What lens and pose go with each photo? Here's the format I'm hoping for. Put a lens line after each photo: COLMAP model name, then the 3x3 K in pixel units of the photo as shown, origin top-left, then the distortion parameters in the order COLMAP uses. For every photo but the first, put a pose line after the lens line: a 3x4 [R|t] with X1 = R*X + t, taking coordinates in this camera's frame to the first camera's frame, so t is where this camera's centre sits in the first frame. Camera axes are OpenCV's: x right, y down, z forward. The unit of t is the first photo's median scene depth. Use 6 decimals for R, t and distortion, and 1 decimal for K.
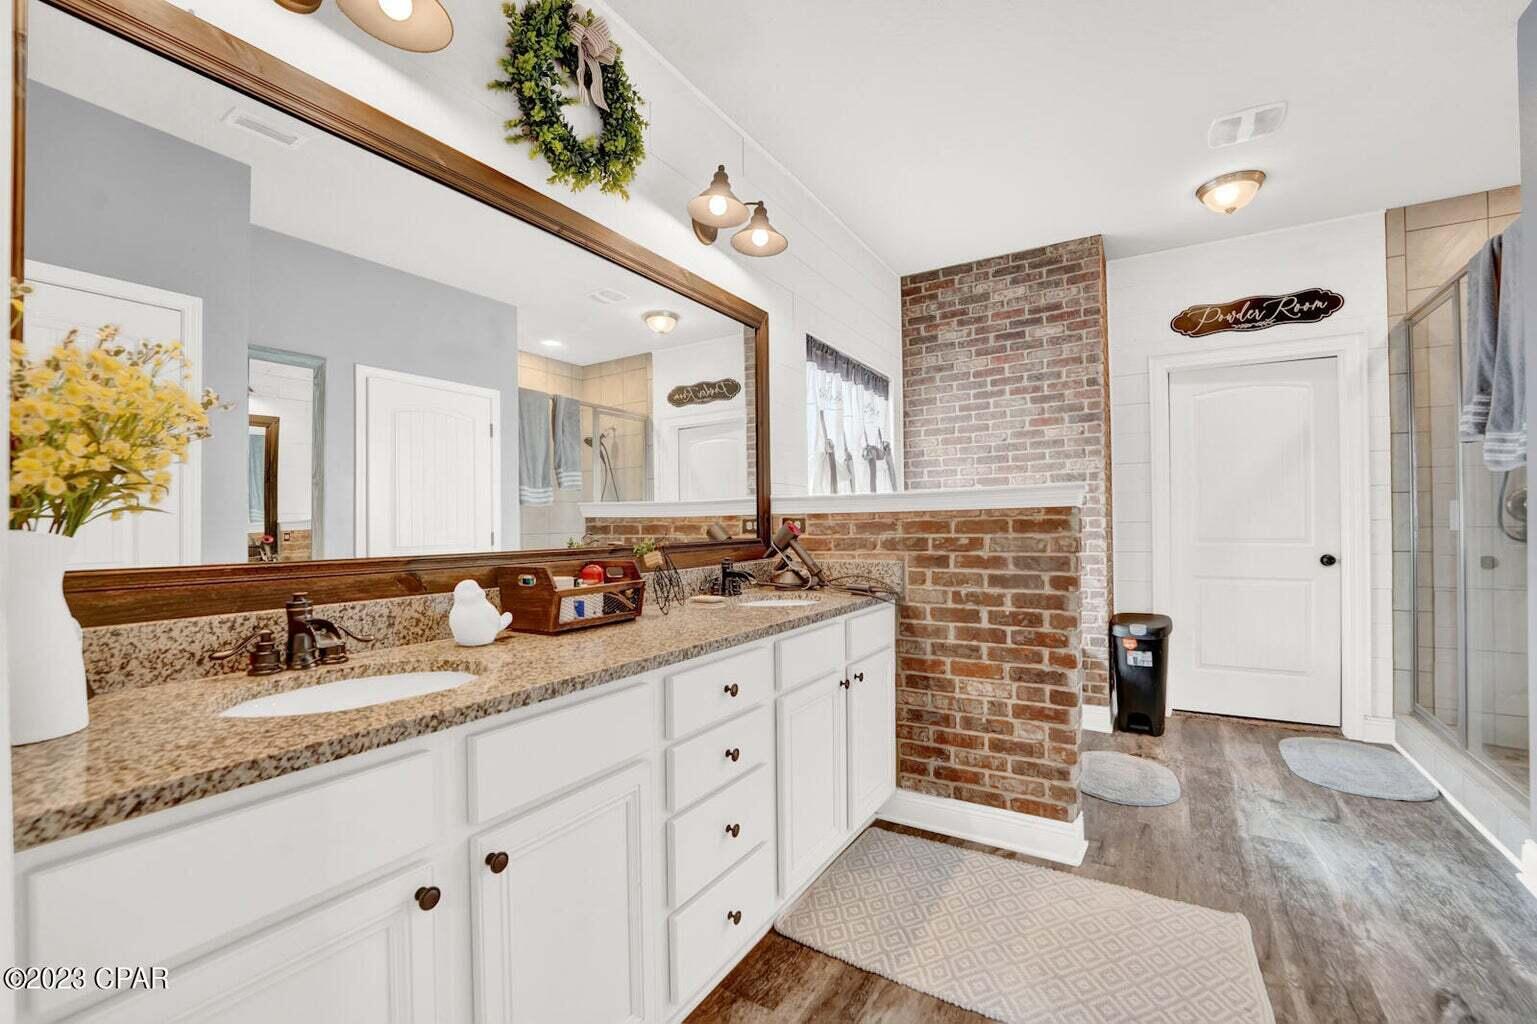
lens RADIAL K [[650.8, 0, 762.8], [0, 650.8, 516.0], [0, 0, 1]] dist [-0.026849, 0.003054]
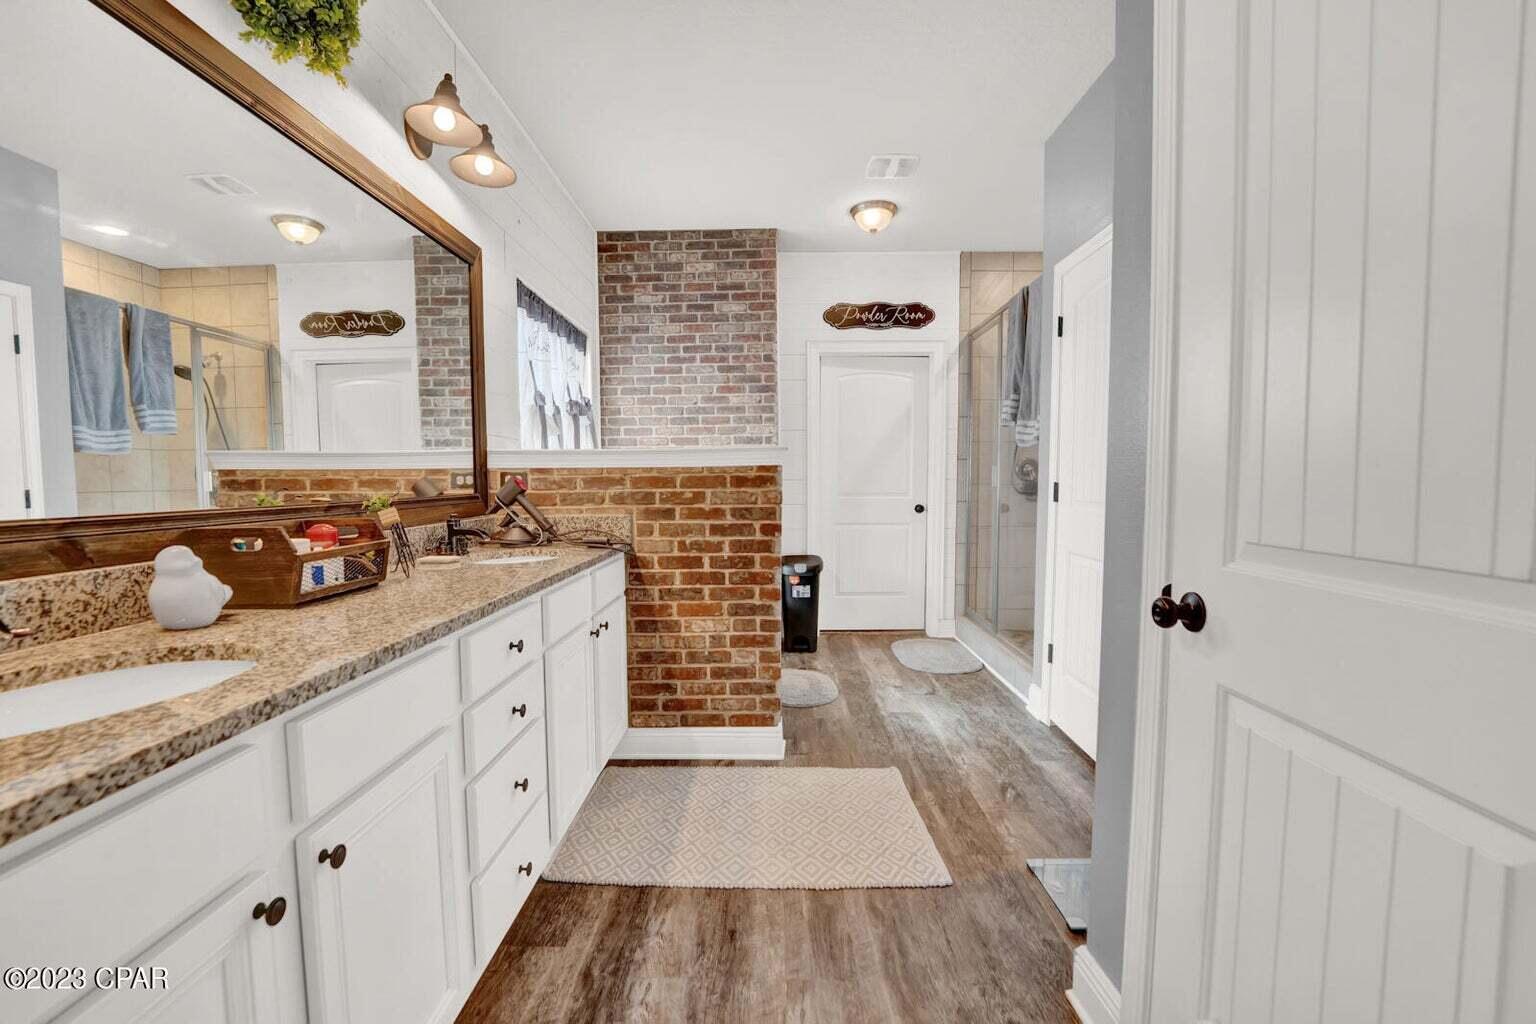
lens RADIAL K [[650.3, 0, 765.0], [0, 650.3, 515.4], [0, 0, 1]] dist [-0.026849, 0.003054]
pose [[0.857012, -0.022378, 0.514810, -0.142424], [-0.010598, 0.998080, 0.061027, 0.004636], [-0.515187, -0.057757, 0.855129, -0.010346]]
